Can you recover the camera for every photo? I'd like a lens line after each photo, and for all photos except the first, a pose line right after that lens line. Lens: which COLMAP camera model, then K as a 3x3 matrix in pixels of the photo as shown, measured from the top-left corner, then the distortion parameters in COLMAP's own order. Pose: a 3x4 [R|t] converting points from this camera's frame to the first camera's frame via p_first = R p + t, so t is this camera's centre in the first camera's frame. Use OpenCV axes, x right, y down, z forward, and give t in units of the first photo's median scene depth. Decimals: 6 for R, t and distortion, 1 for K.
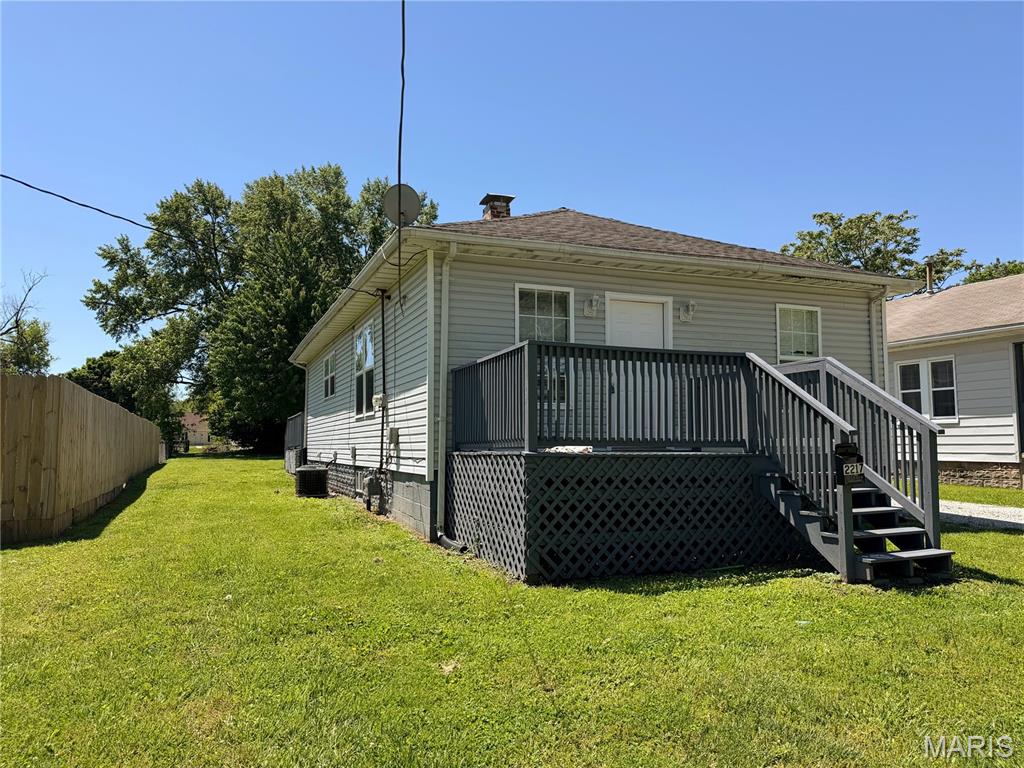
lens RADIAL K [[712.8, 0, 512.0], [0, 712.8, 393.0], [0, 0, 1]] dist [0.049391, -0.005483]
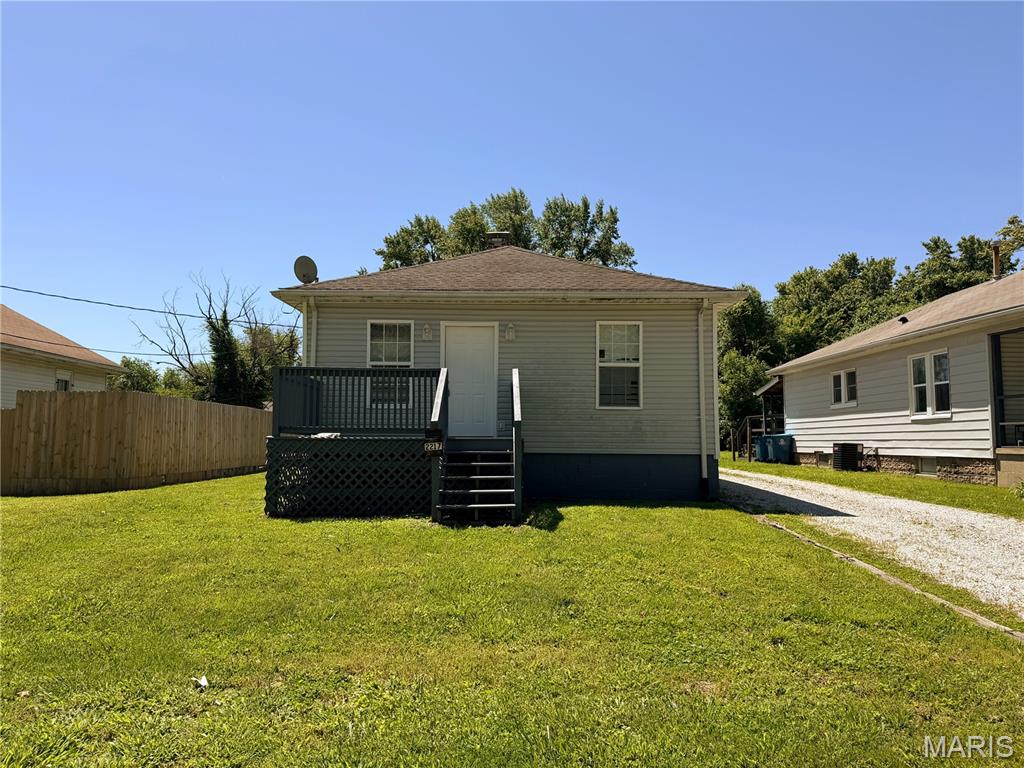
lens RADIAL K [[712.8, 0, 512.9], [0, 712.8, 382.8], [0, 0, 1]] dist [0.049391, -0.005483]
pose [[0.934893, -0.022994, -0.354183, 0.441615], [0.018331, 0.999696, -0.016517, -0.000259], [0.354455, 0.008949, 0.935030, -0.127578]]
